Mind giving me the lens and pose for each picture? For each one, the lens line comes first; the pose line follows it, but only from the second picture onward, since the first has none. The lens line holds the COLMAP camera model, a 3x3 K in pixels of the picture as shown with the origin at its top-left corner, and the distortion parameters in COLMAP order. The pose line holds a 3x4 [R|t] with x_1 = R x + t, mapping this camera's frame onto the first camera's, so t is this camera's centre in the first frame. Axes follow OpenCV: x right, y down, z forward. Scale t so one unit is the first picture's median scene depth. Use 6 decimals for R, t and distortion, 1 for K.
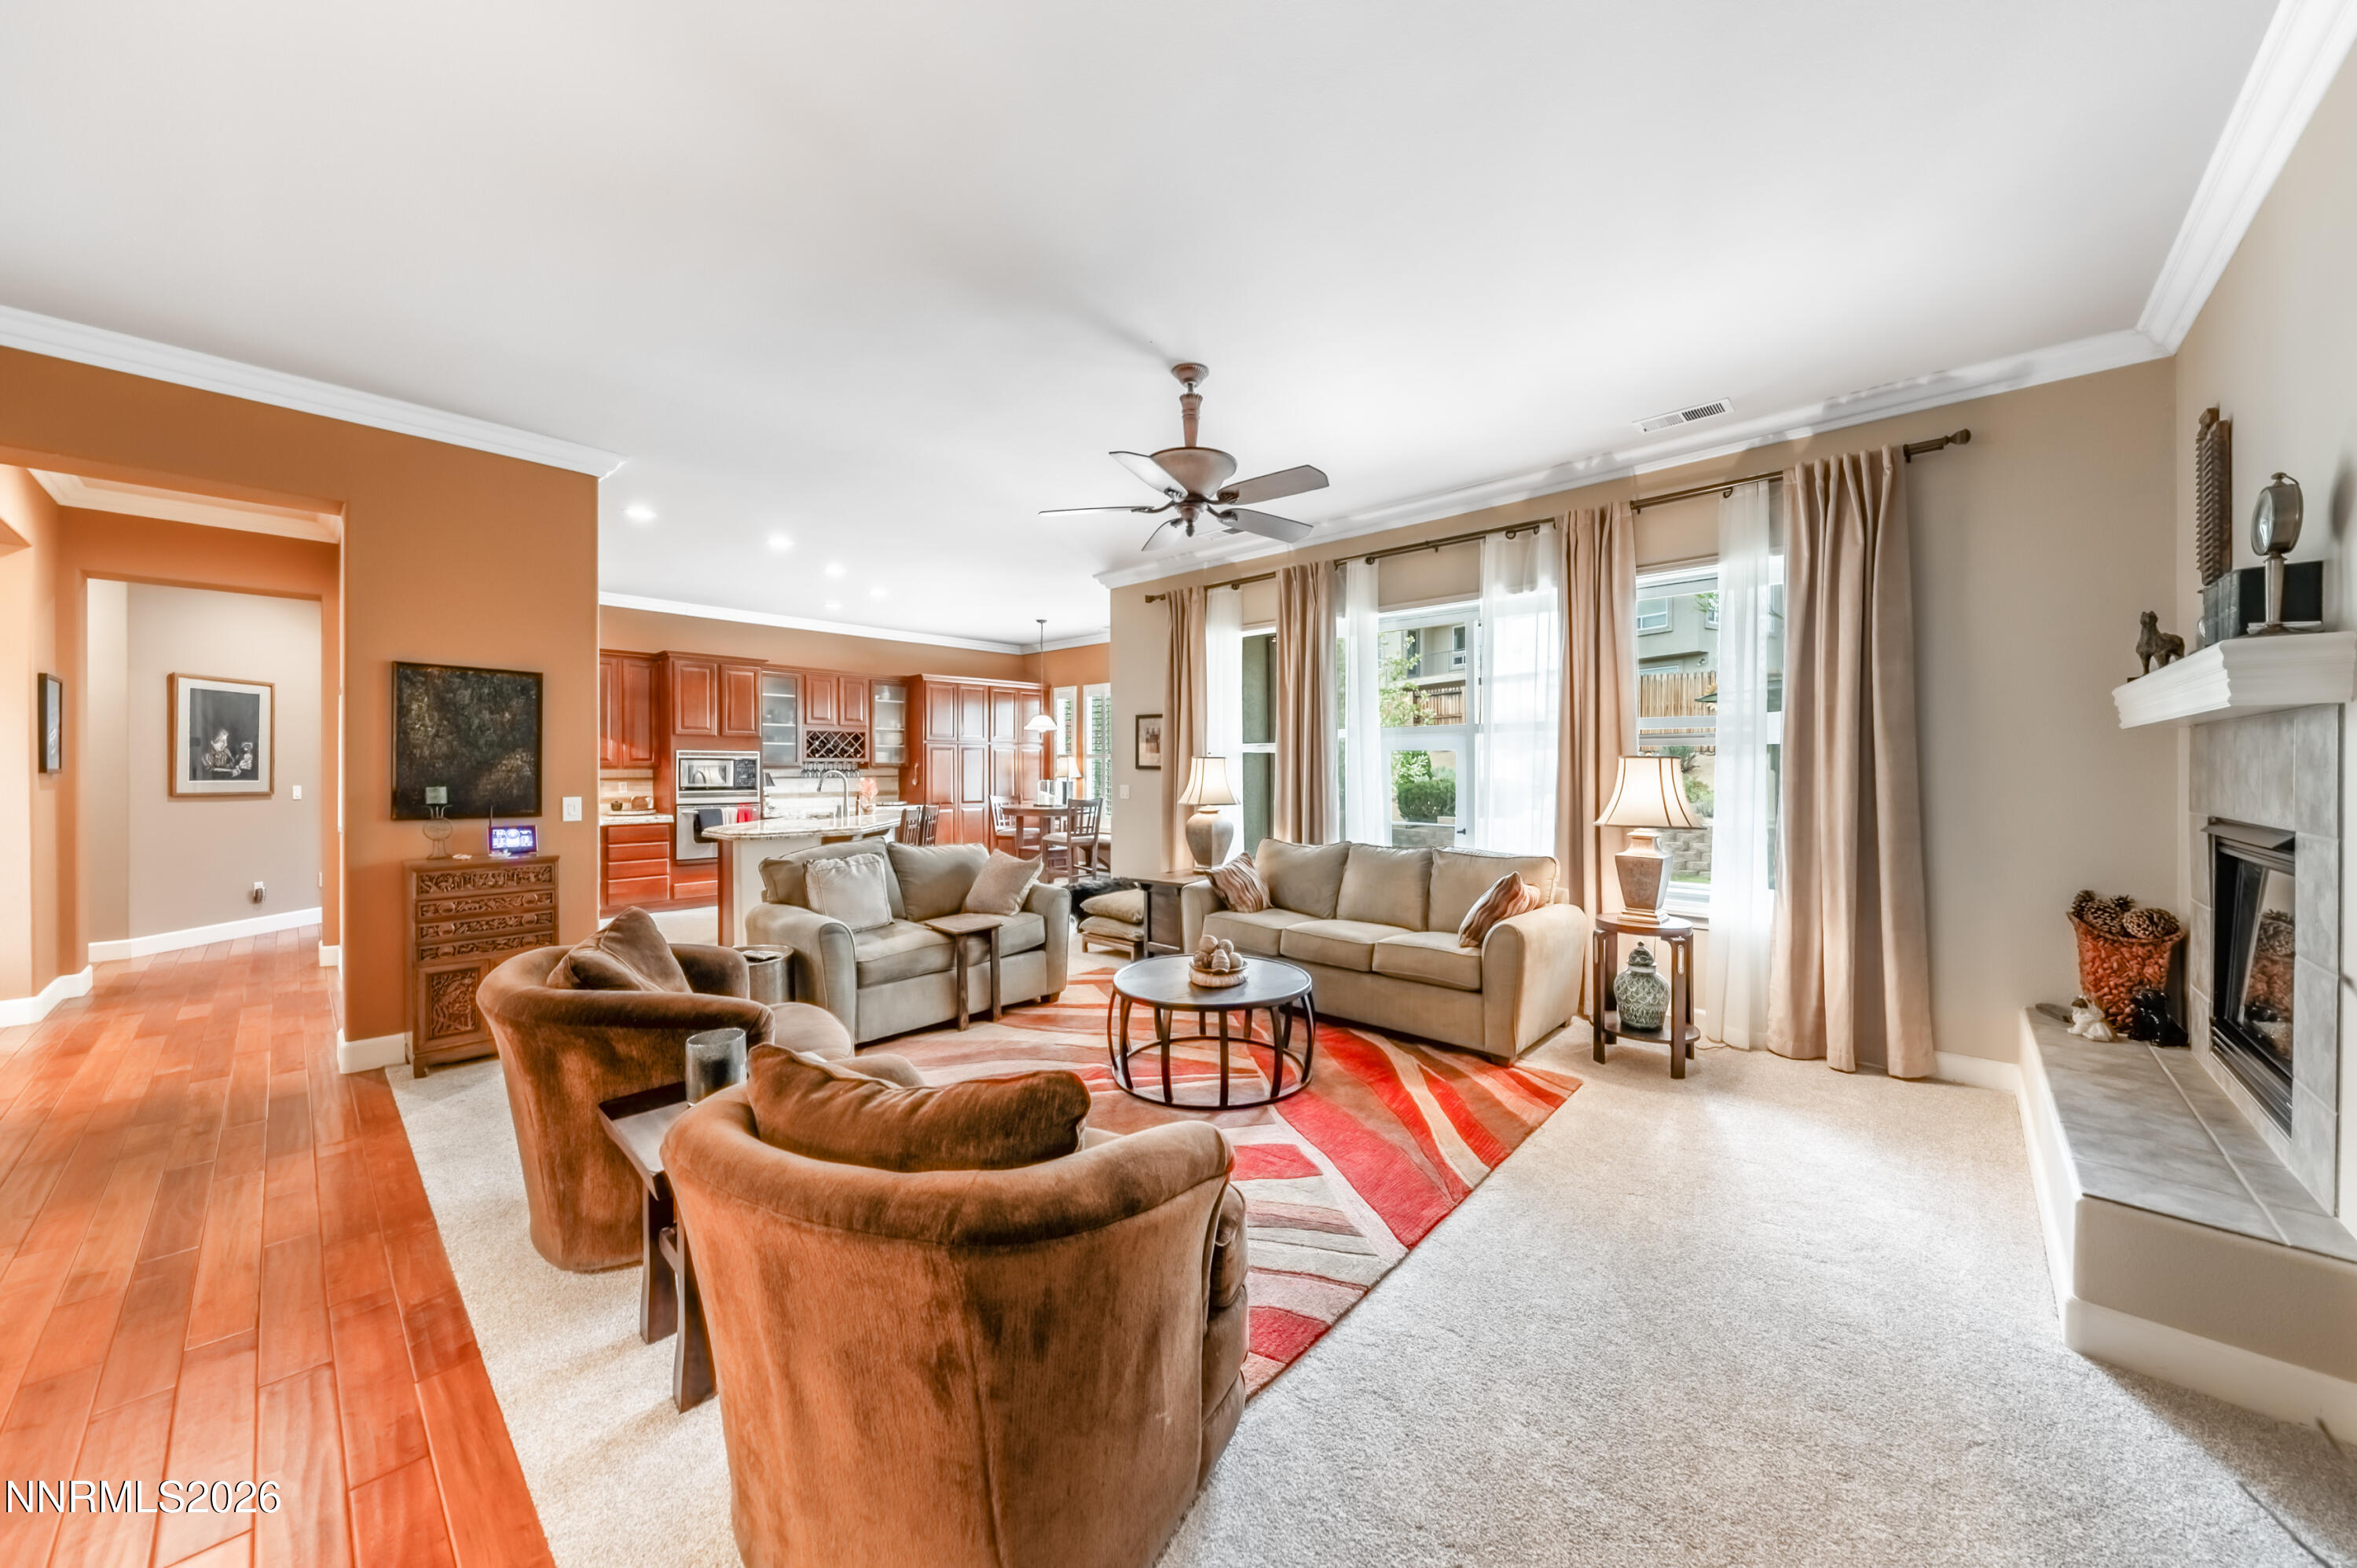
lens RADIAL K [[832.5, 0, 1164.7], [0, 832.5, 769.3], [0, 0, 1]] dist [-0.006356, -0.000258]
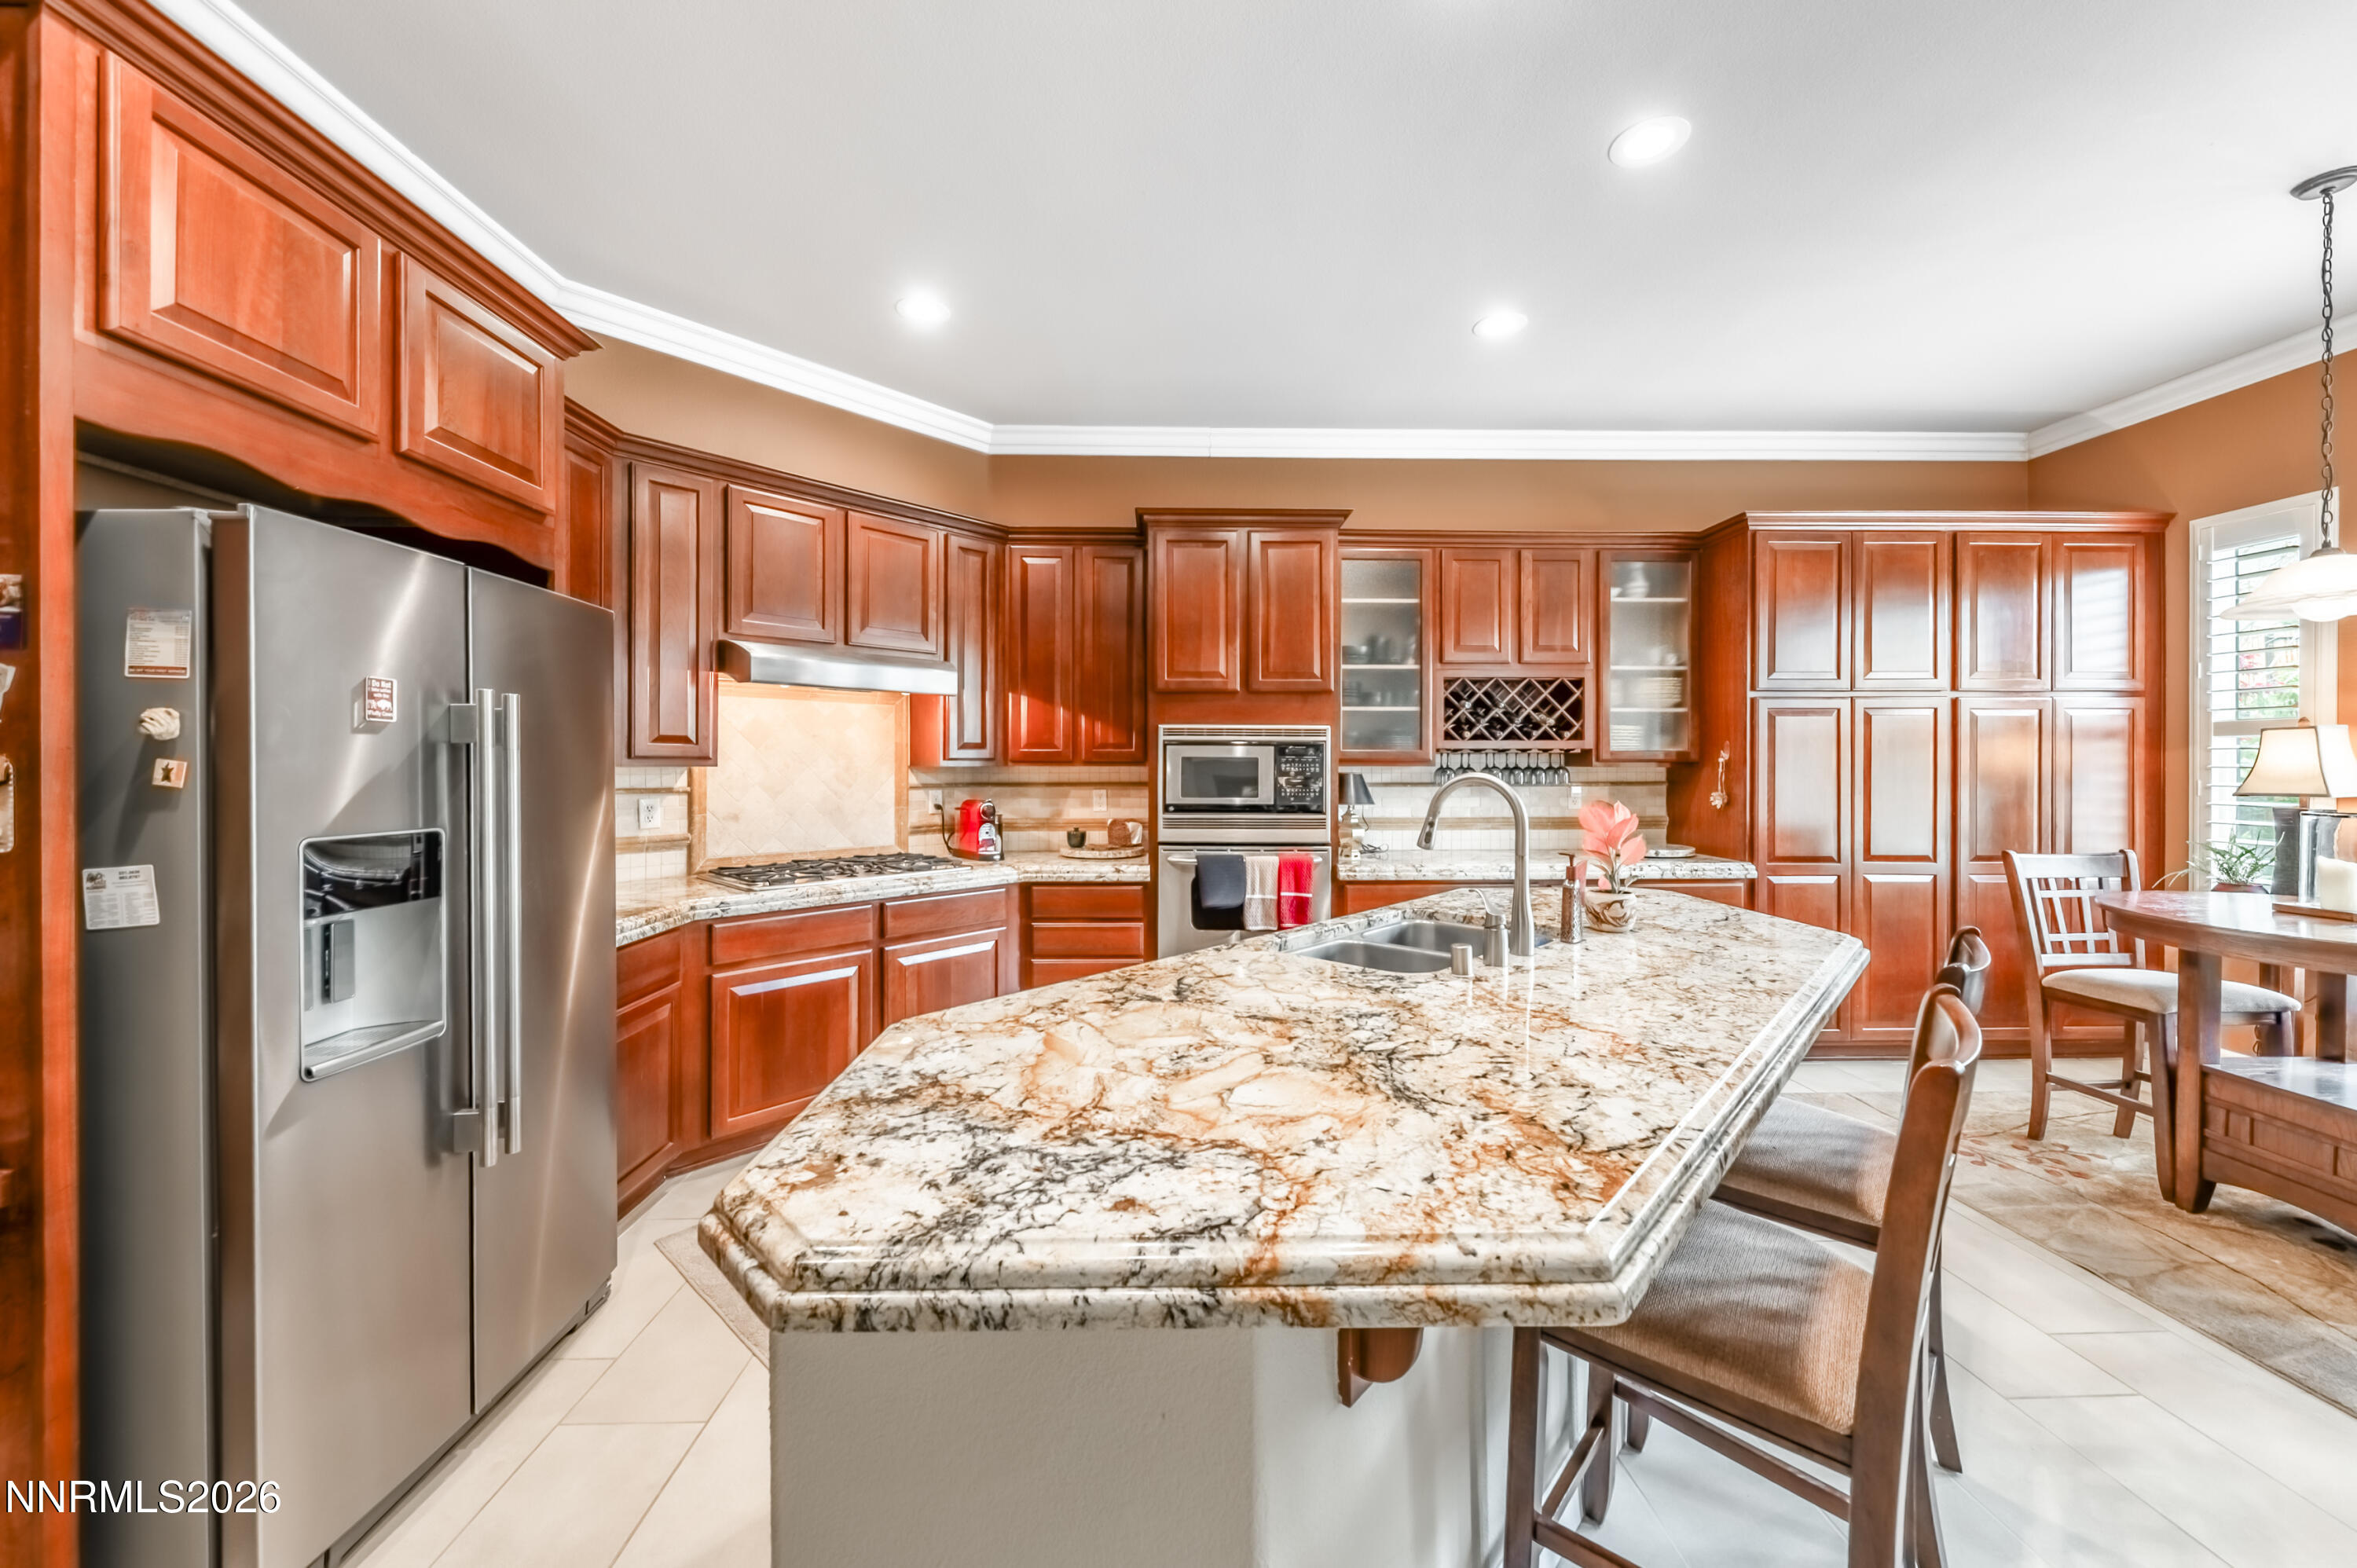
lens RADIAL K [[832.5, 0, 1165.5], [0, 832.5, 770.2], [0, 0, 1]] dist [-0.006356, -0.000258]
pose [[0.691921, 0.003797, -0.721963, -0.205539], [-0.002694, 0.999993, 0.002677, 0.001061], [0.721968, 0.000093, 0.691926, 0.563048]]
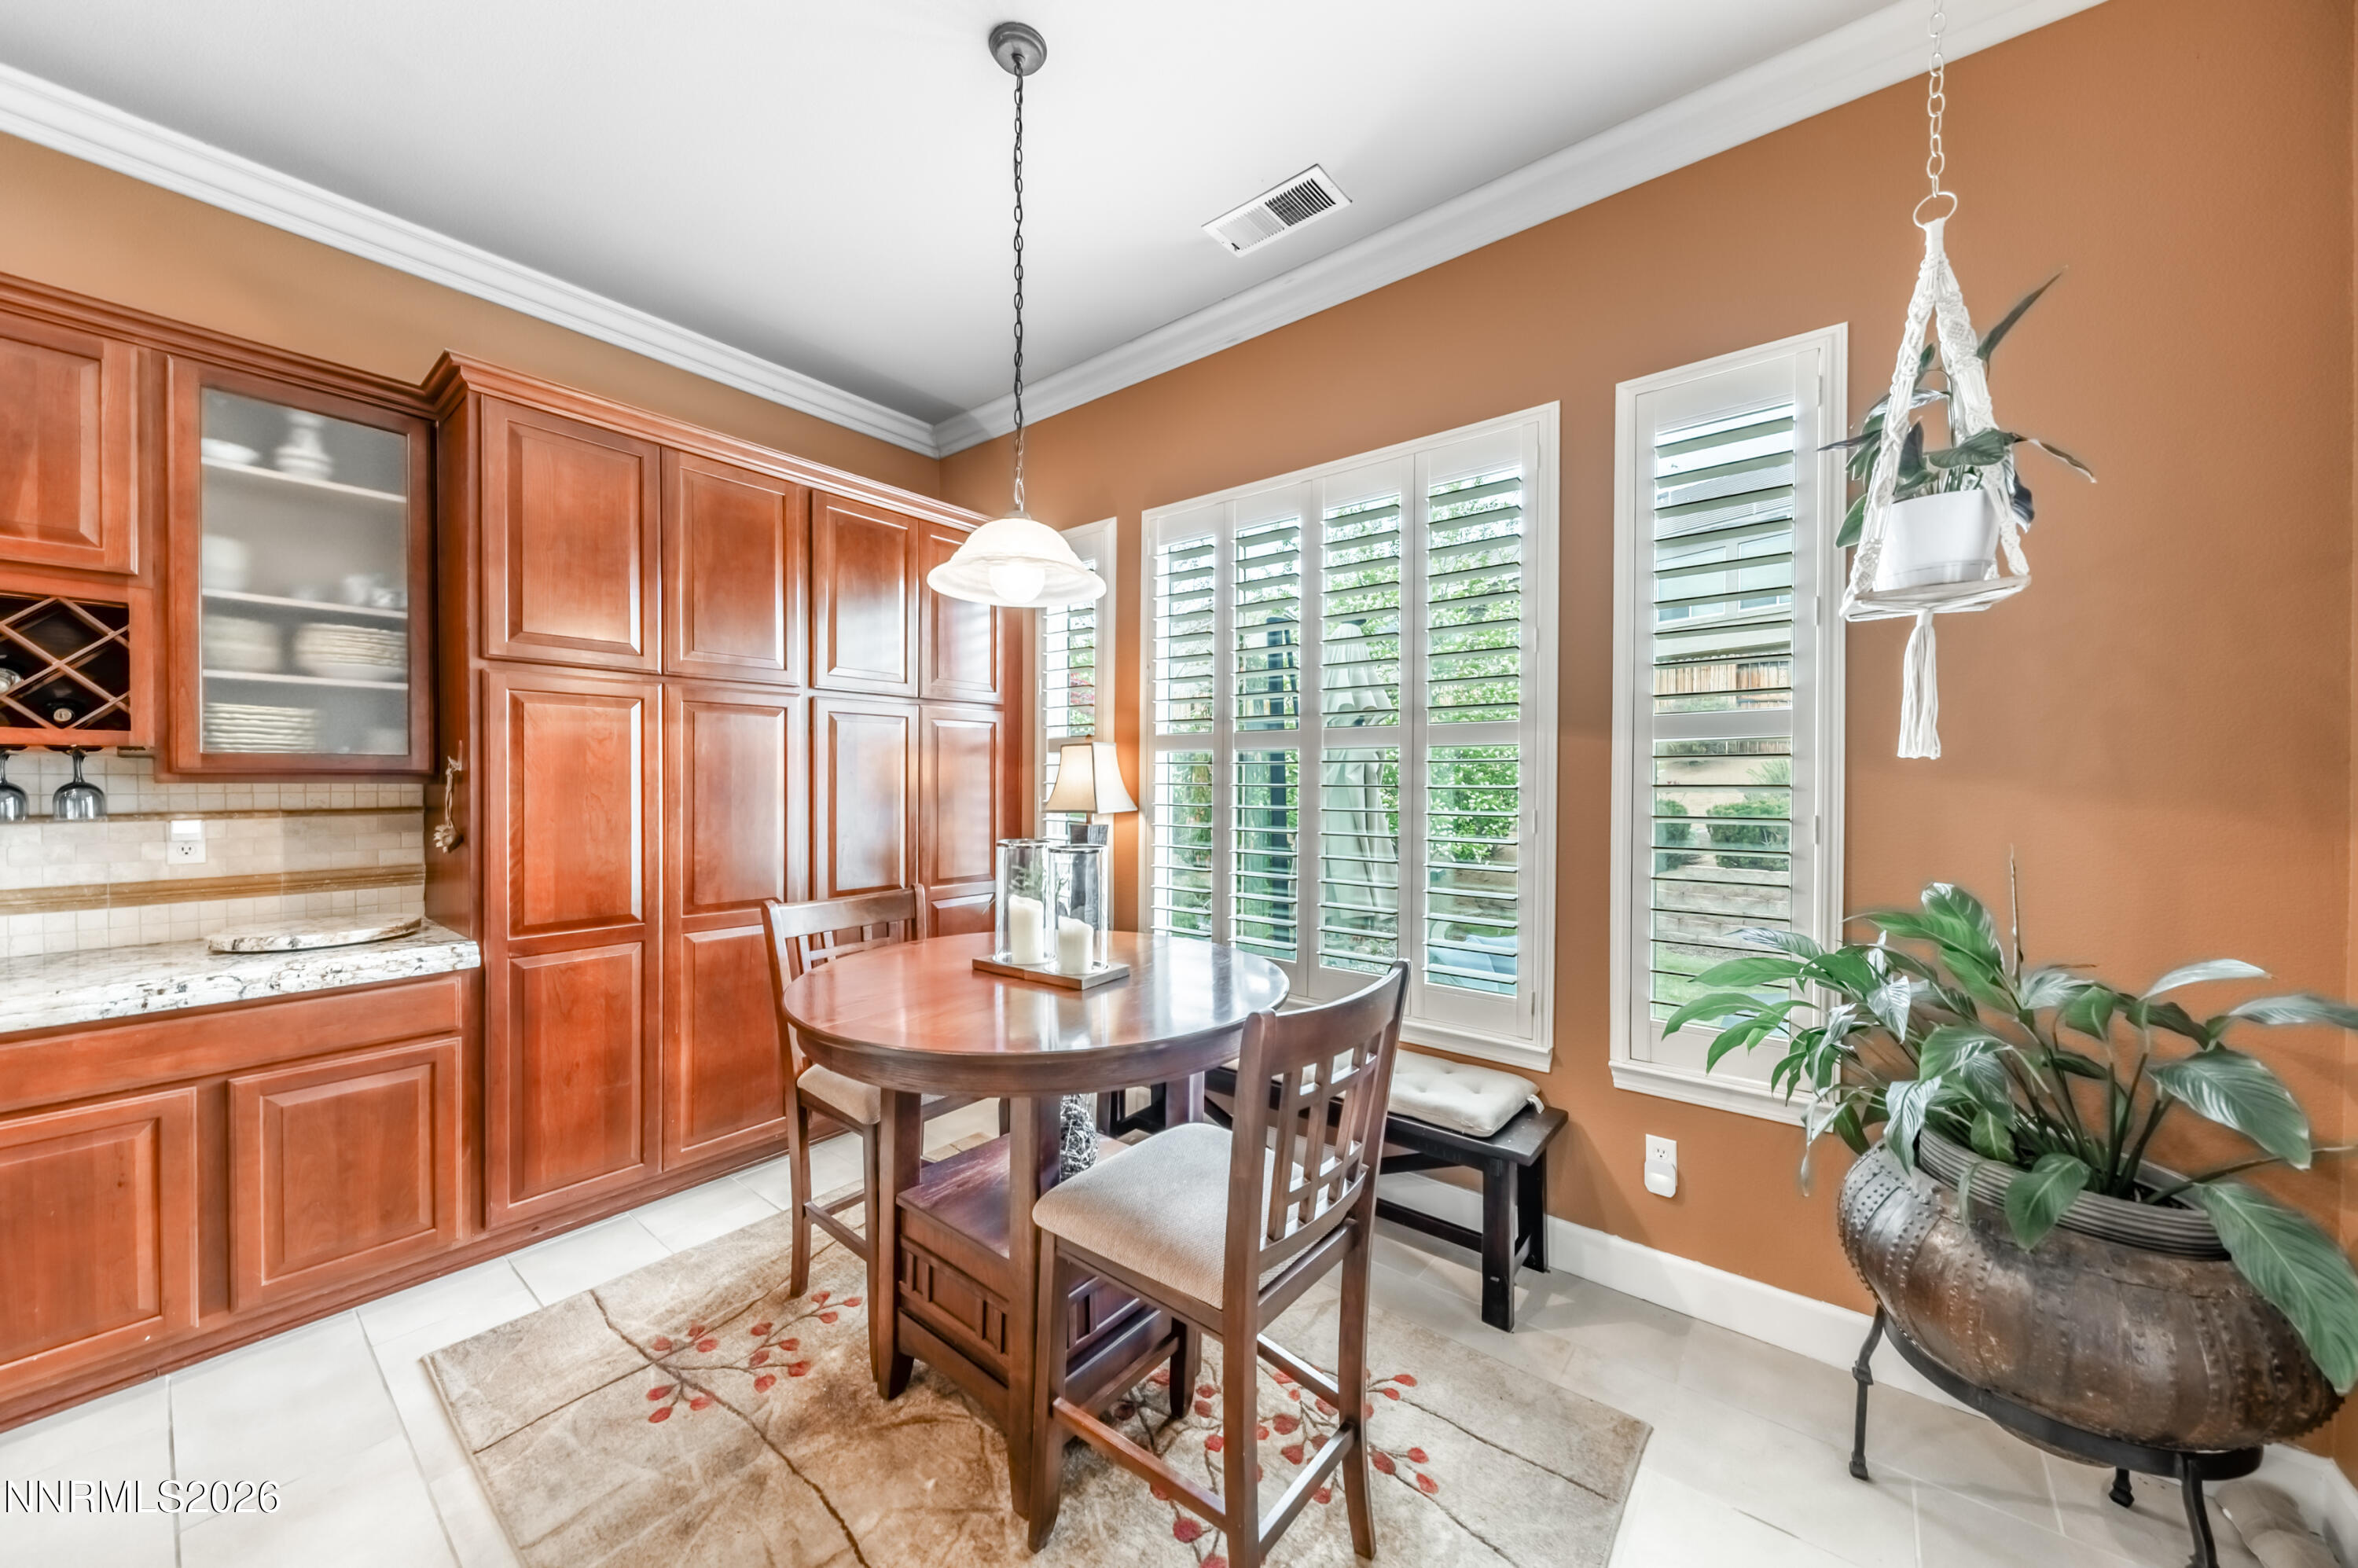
lens RADIAL K [[832.9, 0, 1177.0], [0, 832.9, 781.5], [0, 0, 1]] dist [-0.006356, -0.000258]
pose [[0.996059, 0.003454, 0.088628, -0.122475], [-0.003559, 0.999993, 0.001032, -0.001691], [-0.088624, -0.001343, 0.996064, 0.770695]]
